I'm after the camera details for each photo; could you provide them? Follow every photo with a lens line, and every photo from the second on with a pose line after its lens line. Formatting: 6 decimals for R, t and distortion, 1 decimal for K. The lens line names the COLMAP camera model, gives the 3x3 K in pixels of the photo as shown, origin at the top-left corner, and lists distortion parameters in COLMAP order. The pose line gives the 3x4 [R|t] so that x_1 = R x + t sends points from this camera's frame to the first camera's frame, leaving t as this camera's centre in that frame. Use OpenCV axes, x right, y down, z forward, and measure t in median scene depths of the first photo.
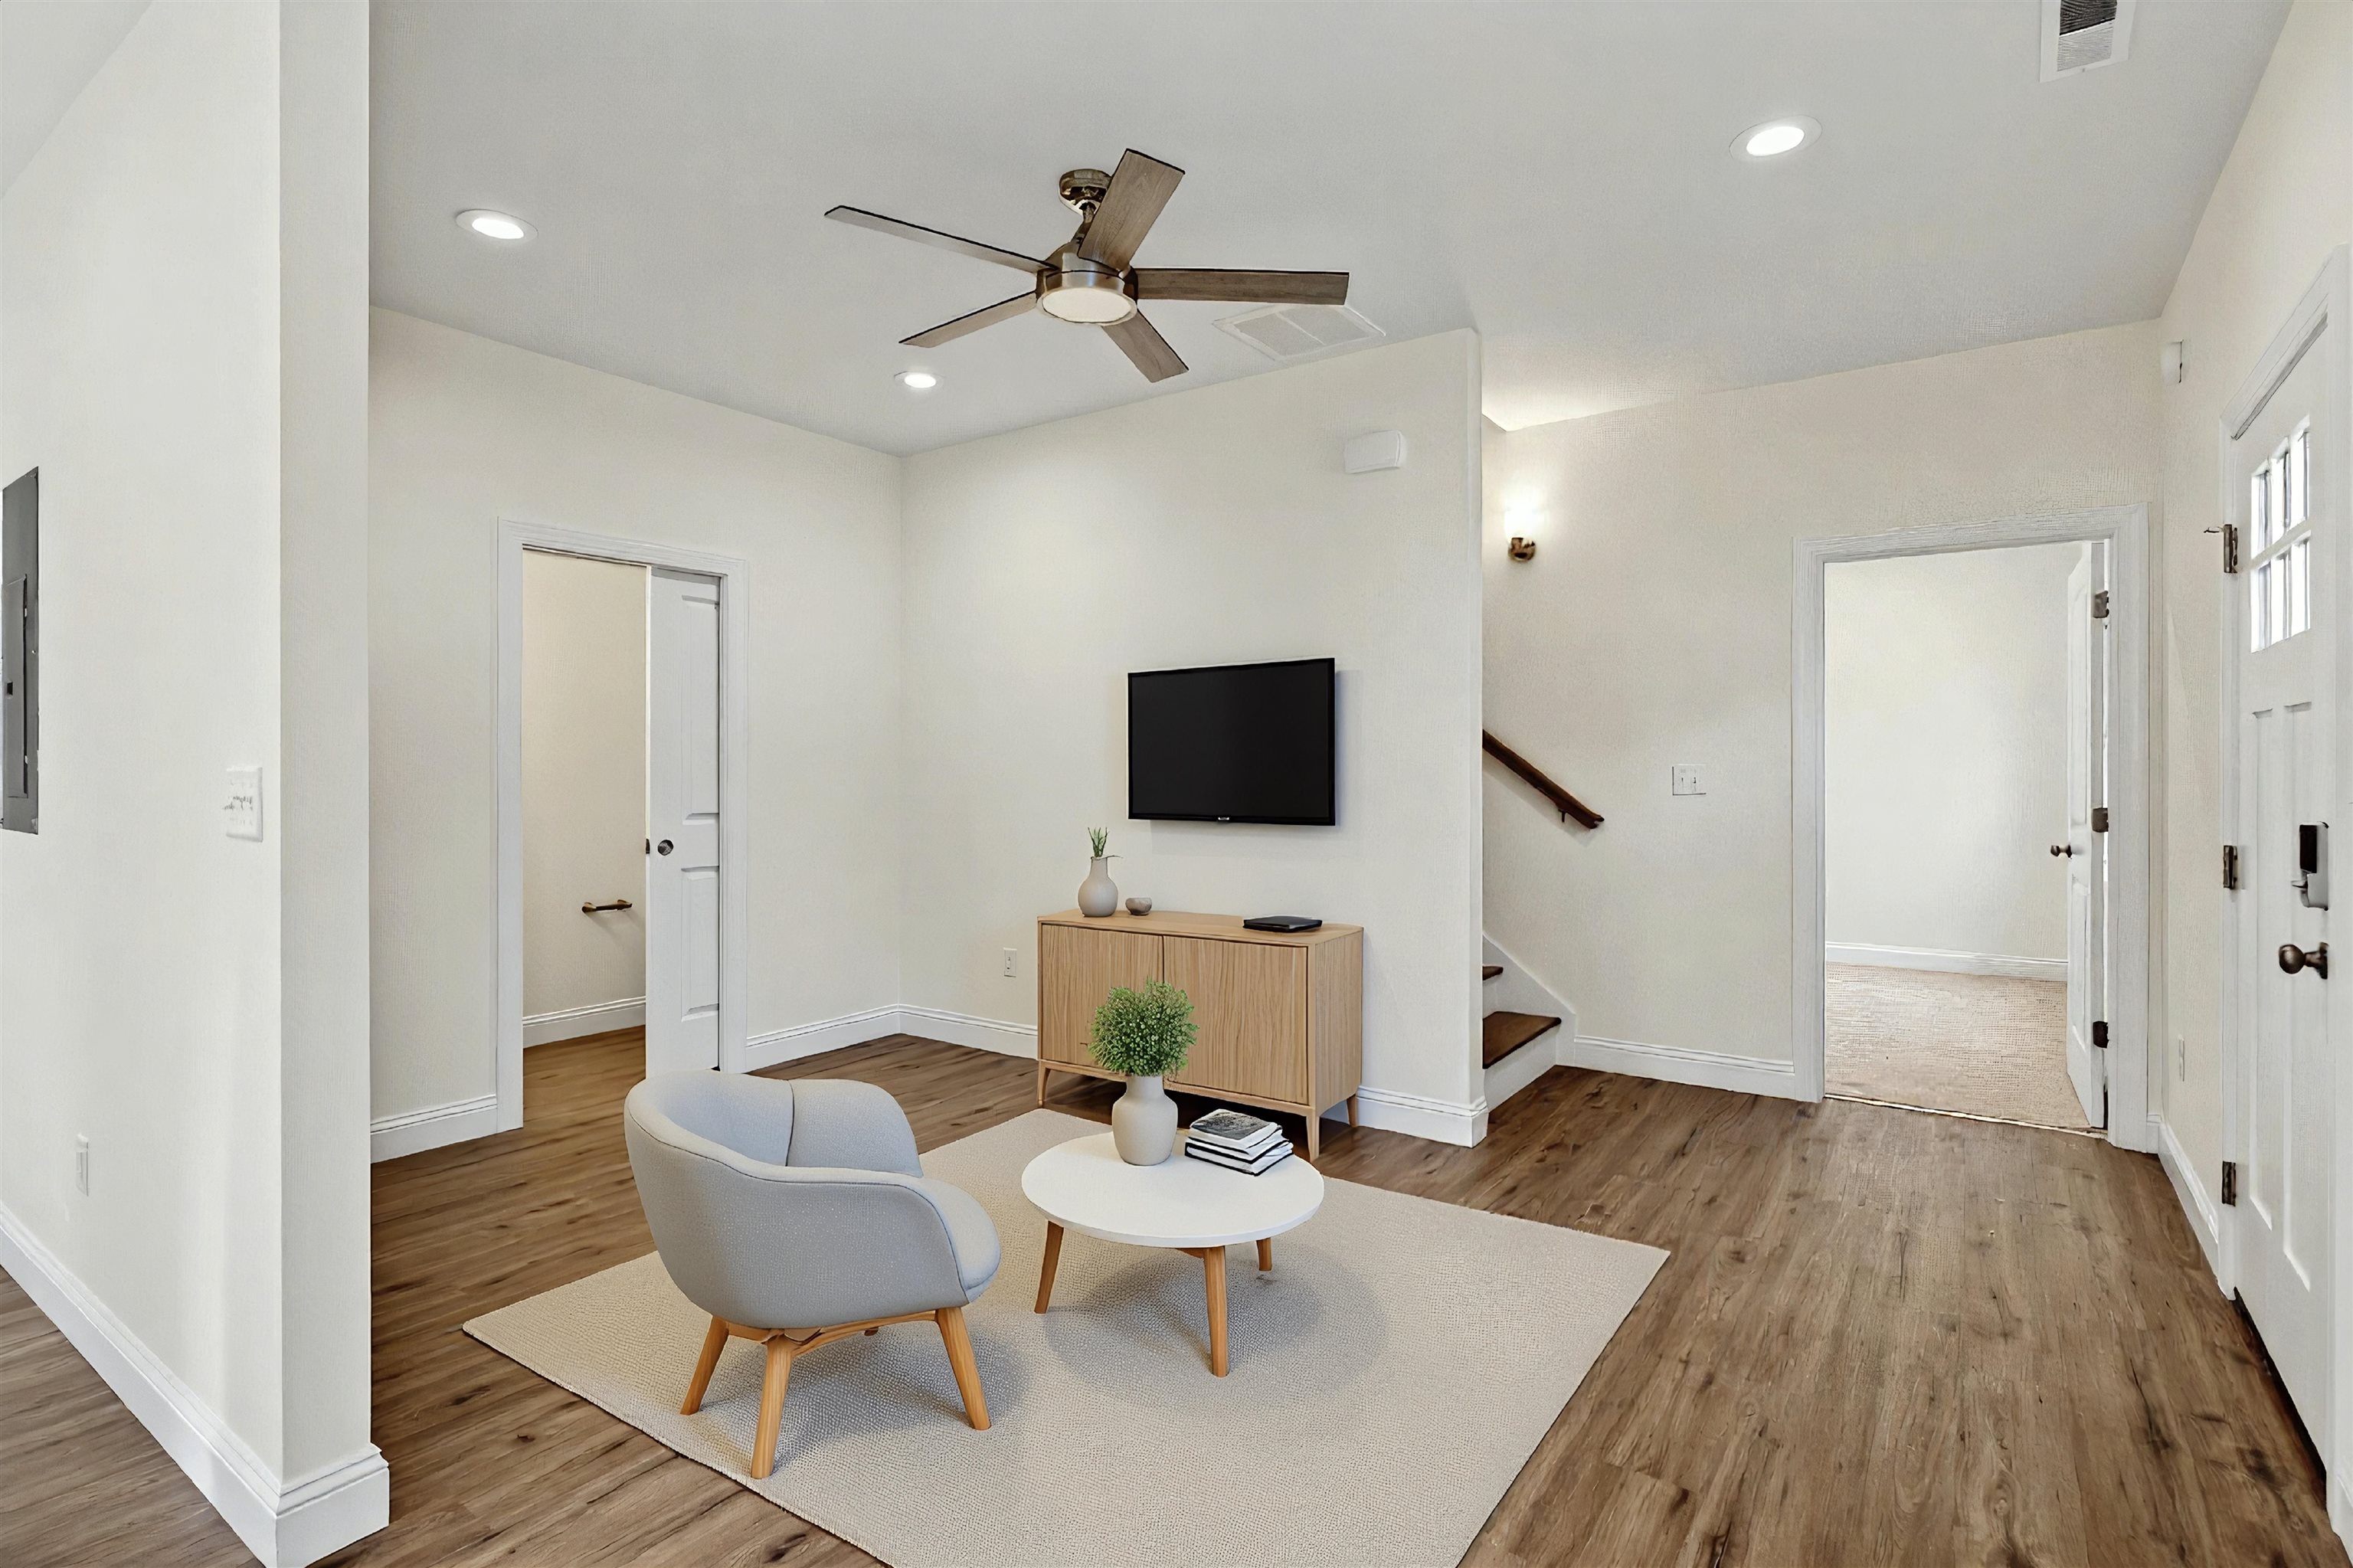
lens RADIAL K [[1141.6, 0, 1176.3], [0, 1141.6, 770.2], [0, 0, 1]] dist [-0.000090, 0.000170]
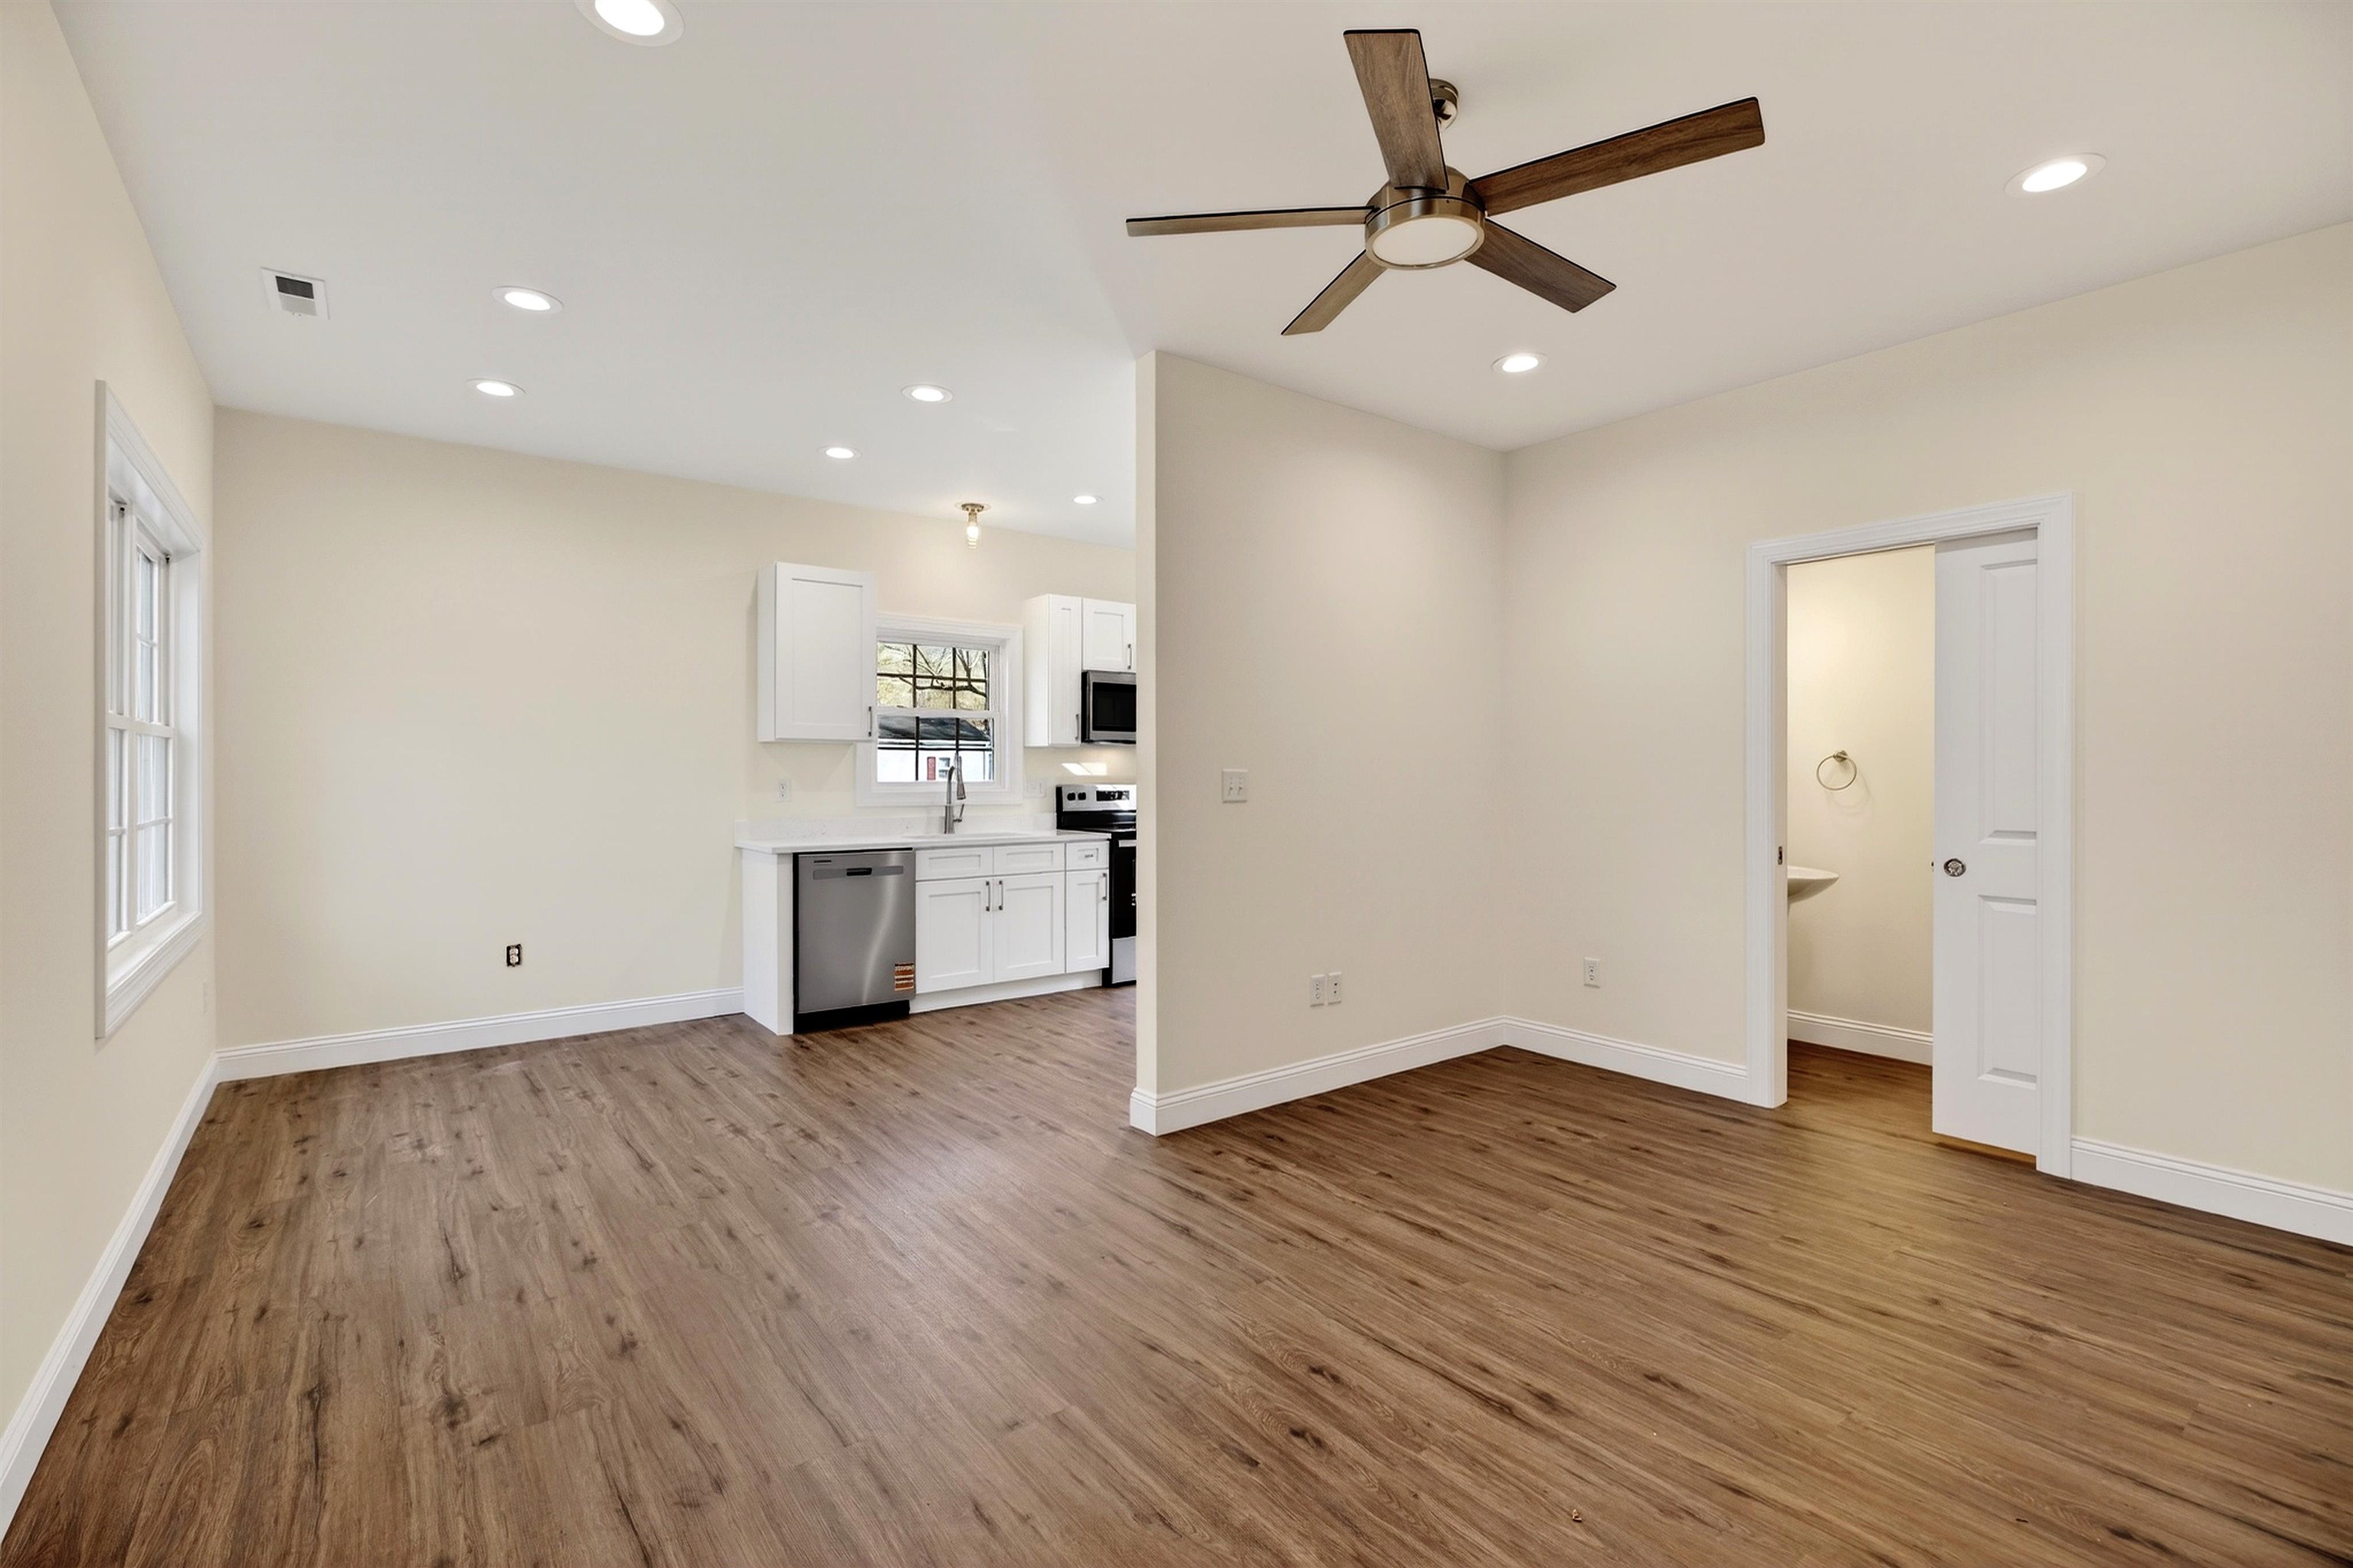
lens RADIAL K [[1053.5, 0, 1180.5], [0, 1053.5, 779.7], [0, 0, 1]] dist [0.001478, 0.000792]
pose [[-0.295874, 0.005269, -0.955212, 0.506573], [-0.001646, 0.999980, 0.006026, -0.002564], [0.955225, 0.003355, -0.295860, 0.714853]]
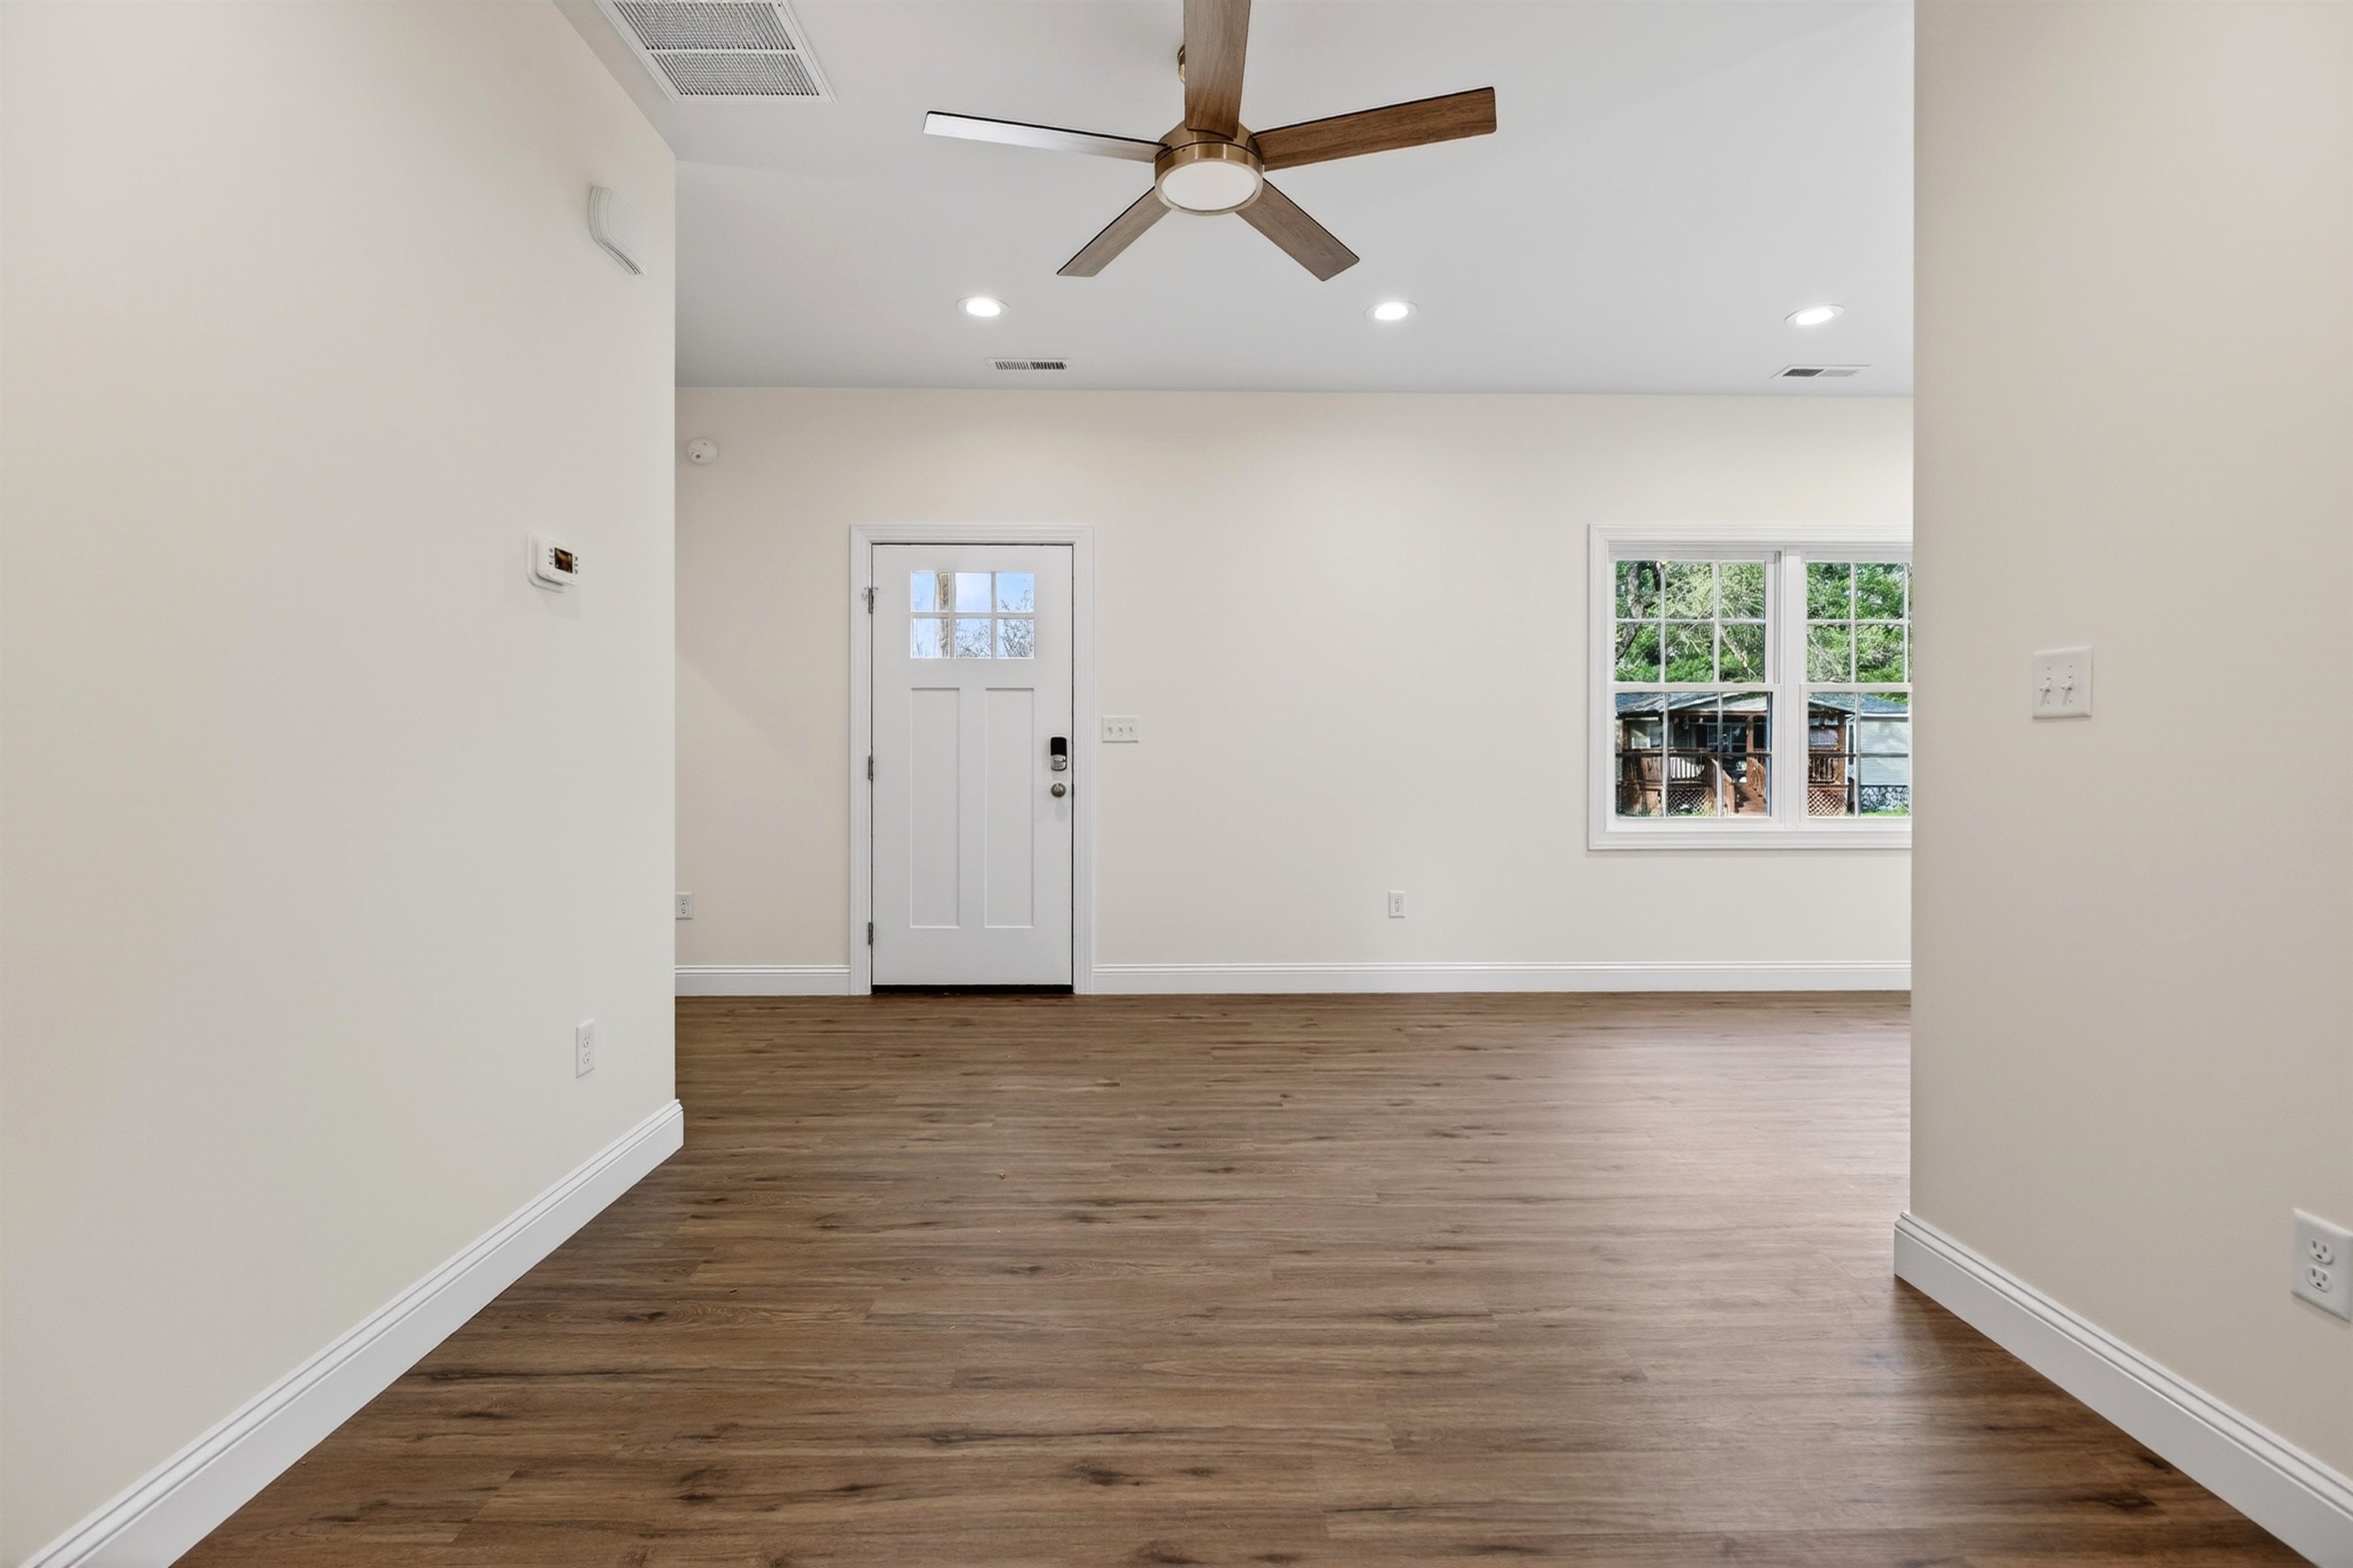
lens RADIAL K [[1069.0, 0, 1177.1], [0, 1069.0, 761.3], [0, 0, 1]] dist [0.000618, -0.000217]
pose [[-0.594070, -0.006177, 0.804389, -0.522837], [-0.002122, 0.999979, 0.006112, 0.038705], [-0.804410, 0.001924, -0.594071, 1.042141]]
